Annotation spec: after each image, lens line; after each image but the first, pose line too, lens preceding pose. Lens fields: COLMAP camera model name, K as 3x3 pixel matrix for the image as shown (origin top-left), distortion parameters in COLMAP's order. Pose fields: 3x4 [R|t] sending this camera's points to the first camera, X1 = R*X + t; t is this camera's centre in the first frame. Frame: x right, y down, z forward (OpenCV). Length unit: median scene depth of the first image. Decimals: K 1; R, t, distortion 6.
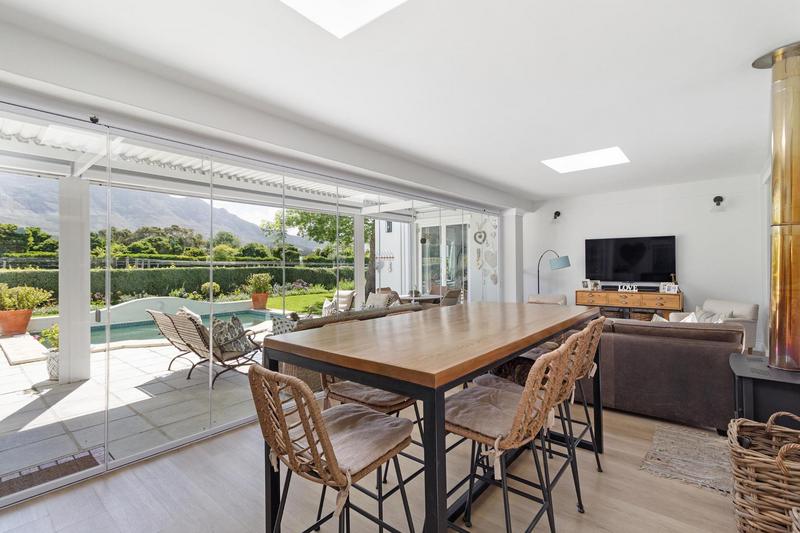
lens RADIAL K [[368.5, 0, 400.0], [0, 368.5, 266.5], [0, 0, 1]] dist [0.000119, -0.000121]
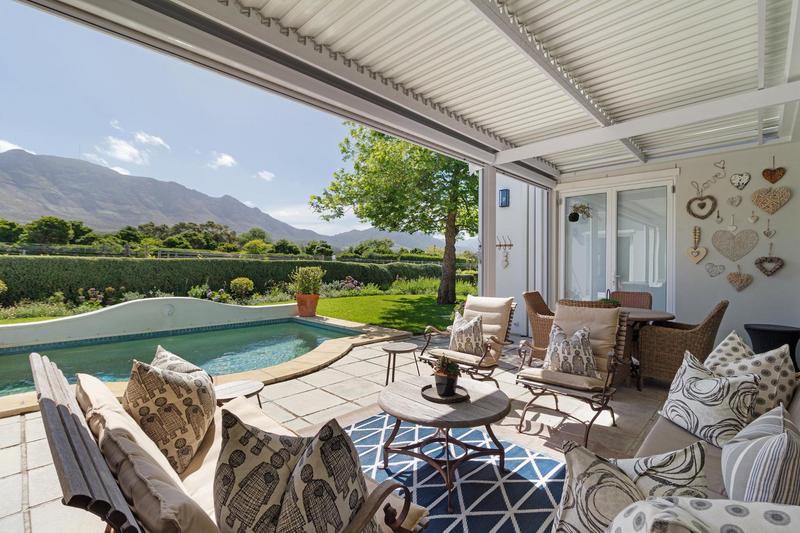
lens RADIAL K [[368.5, 0, 400.0], [0, 368.5, 266.5], [0, 0, 1]] dist [0.000119, -0.000121]
pose [[0.997059, 0.018231, -0.074442, -0.141565], [-0.018294, 0.999833, -0.000168, 0.014715], [0.074426, 0.001530, 0.997225, 0.282806]]
